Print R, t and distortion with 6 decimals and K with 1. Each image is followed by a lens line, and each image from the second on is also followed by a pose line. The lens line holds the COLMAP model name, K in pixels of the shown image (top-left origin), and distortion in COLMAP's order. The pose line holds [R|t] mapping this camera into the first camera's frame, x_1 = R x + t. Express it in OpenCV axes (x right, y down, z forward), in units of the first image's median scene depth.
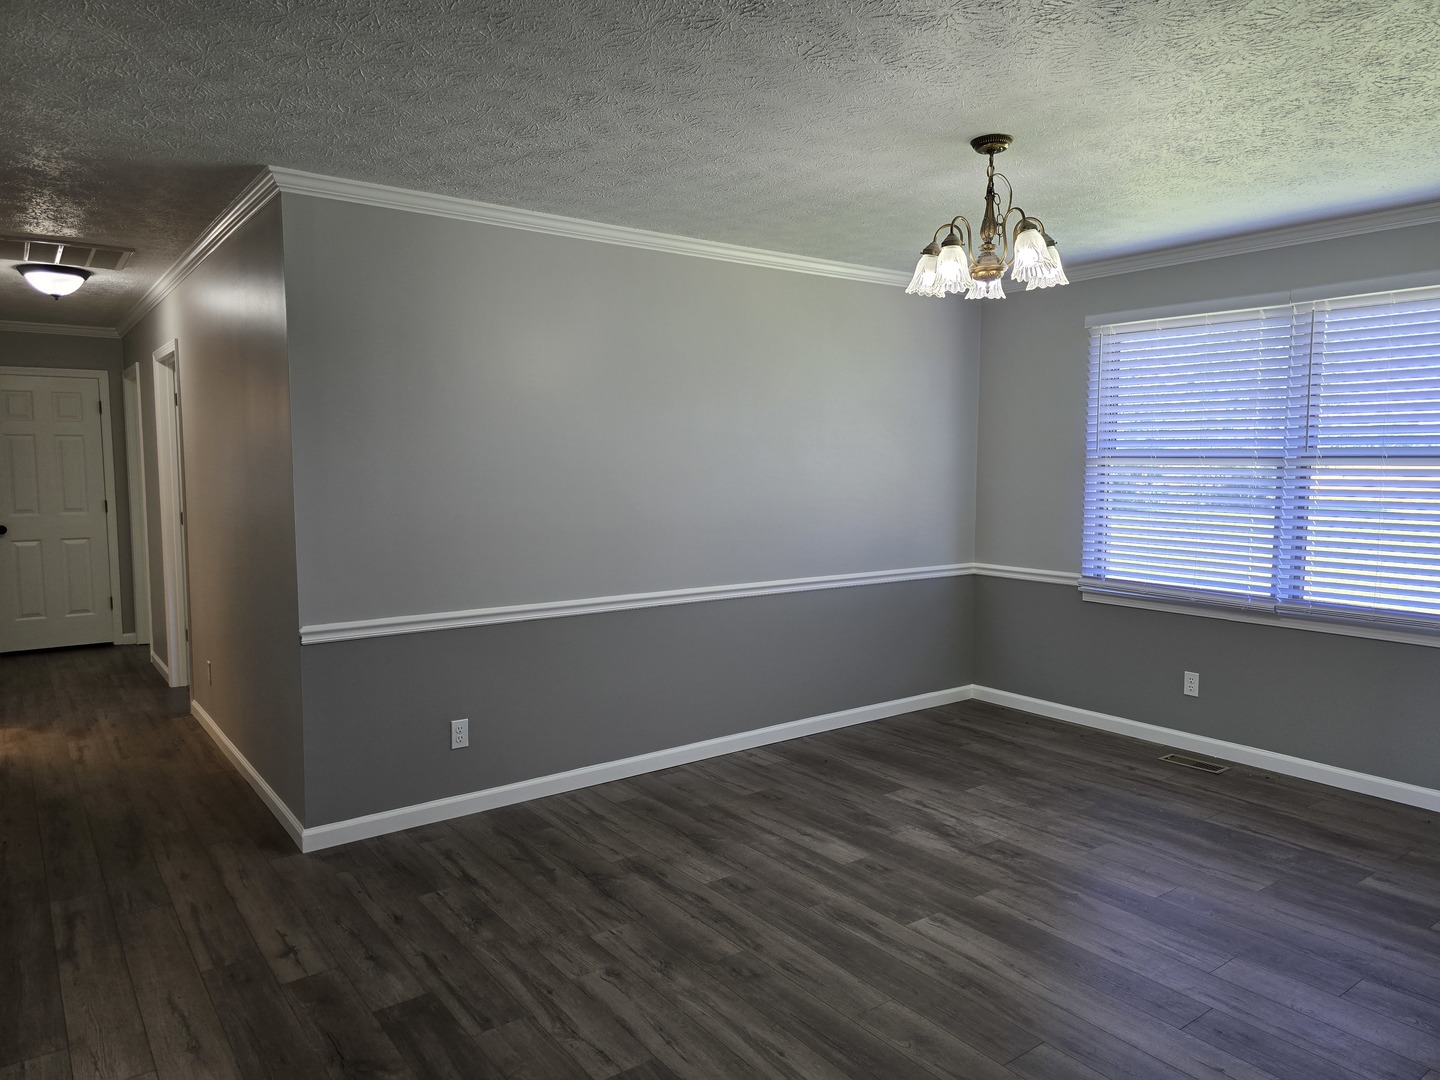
lens RADIAL K [[968.7, 0, 717.4], [0, 968.7, 541.6], [0, 0, 1]] dist [0.068422, -0.068482]
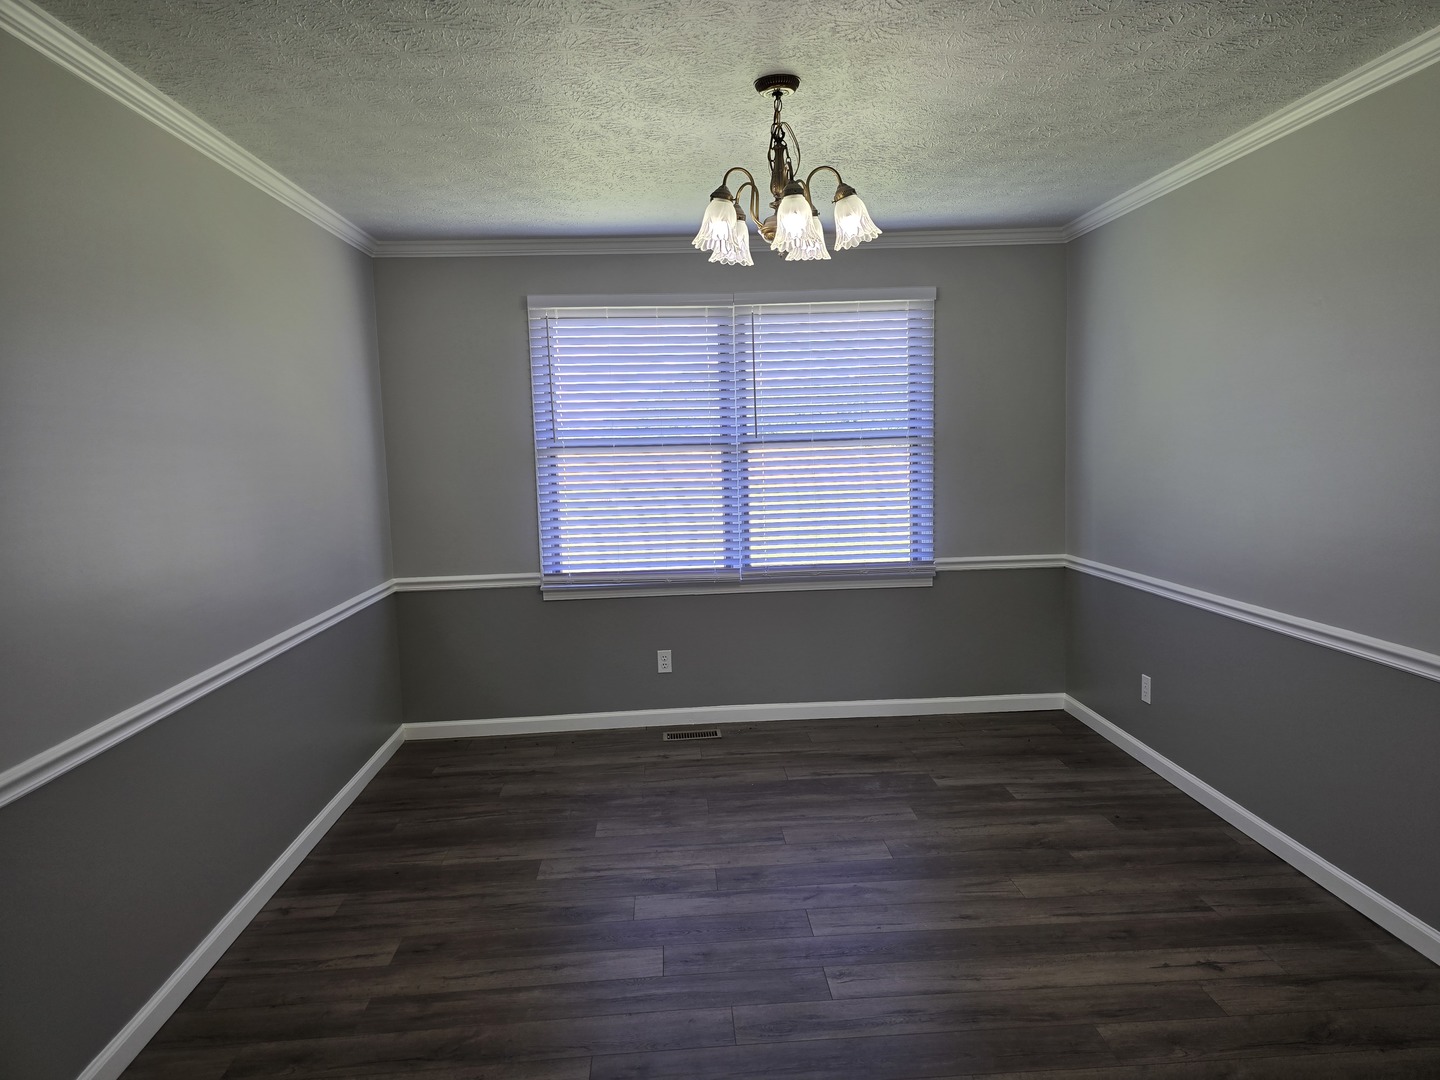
lens RADIAL K [[968.7, 0, 717.4], [0, 968.7, 541.6], [0, 0, 1]] dist [0.068422, -0.068482]
pose [[0.543069, -0.103869, 0.833239, -0.385788], [0.099121, 0.993312, 0.059220, -0.044022], [-0.833817, 0.050431, 0.549732, 0.437347]]
